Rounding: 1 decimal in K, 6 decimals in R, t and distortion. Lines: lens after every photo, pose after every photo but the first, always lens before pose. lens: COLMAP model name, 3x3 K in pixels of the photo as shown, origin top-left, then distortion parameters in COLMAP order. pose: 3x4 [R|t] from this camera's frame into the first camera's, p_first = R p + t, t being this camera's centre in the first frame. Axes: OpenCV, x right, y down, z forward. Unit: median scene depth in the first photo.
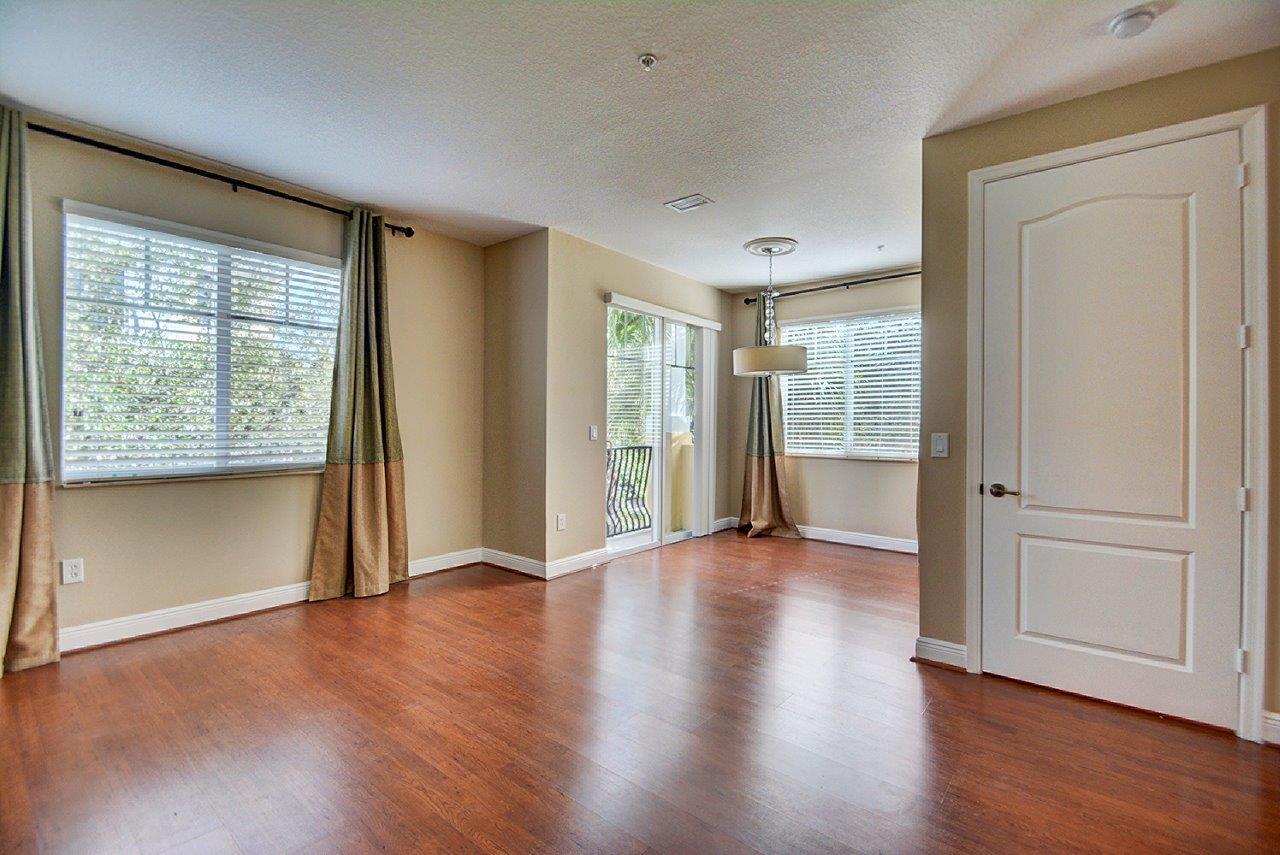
lens RADIAL K [[562.2, 0, 641.7], [0, 562.2, 421.6], [0, 0, 1]] dist [0.015067, -0.022076]
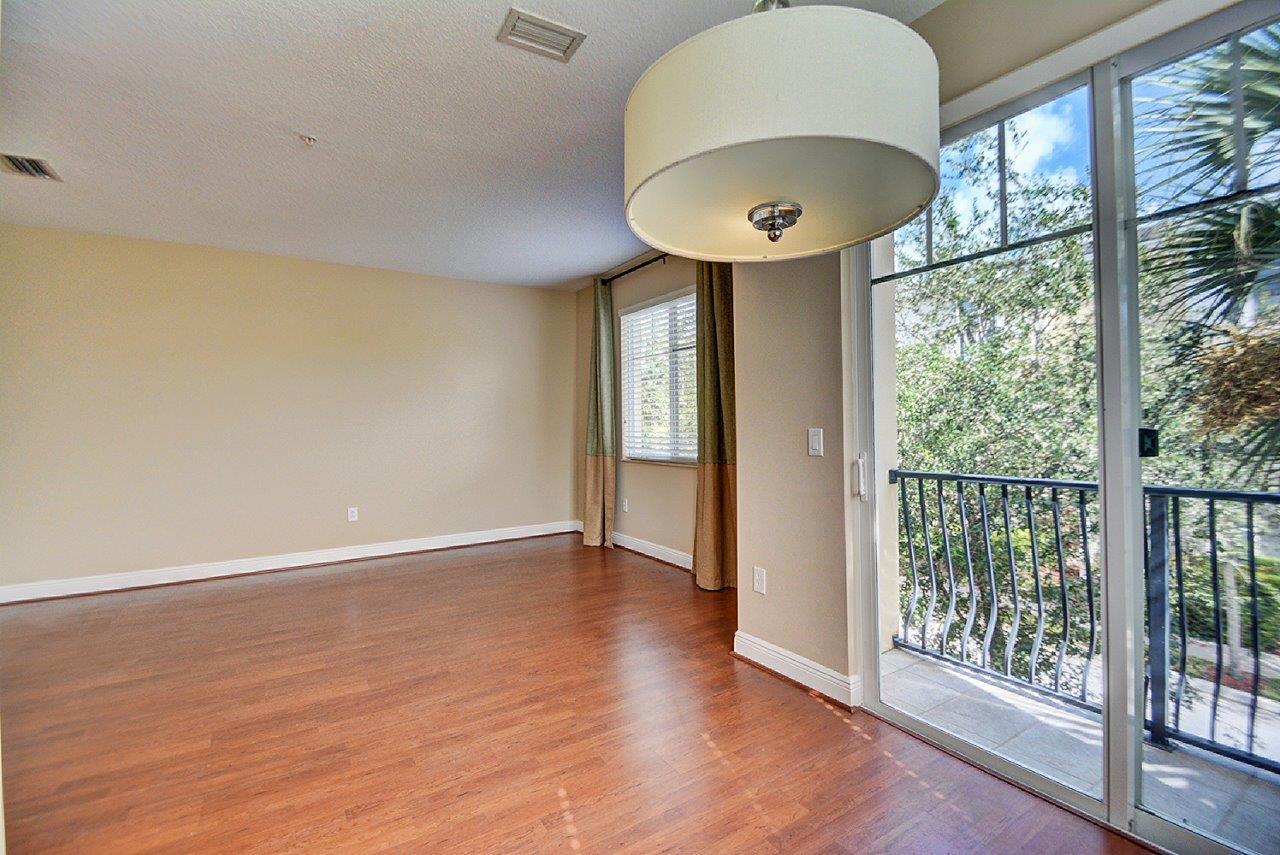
lens RADIAL K [[562.2, 0, 641.7], [0, 562.2, 421.6], [0, 0, 1]] dist [0.015067, -0.022076]
pose [[-0.312460, -0.006444, -0.949909, 0.680097], [0.015293, 0.999813, -0.011813, 0.007239], [0.949808, -0.018218, -0.312303, 1.453286]]
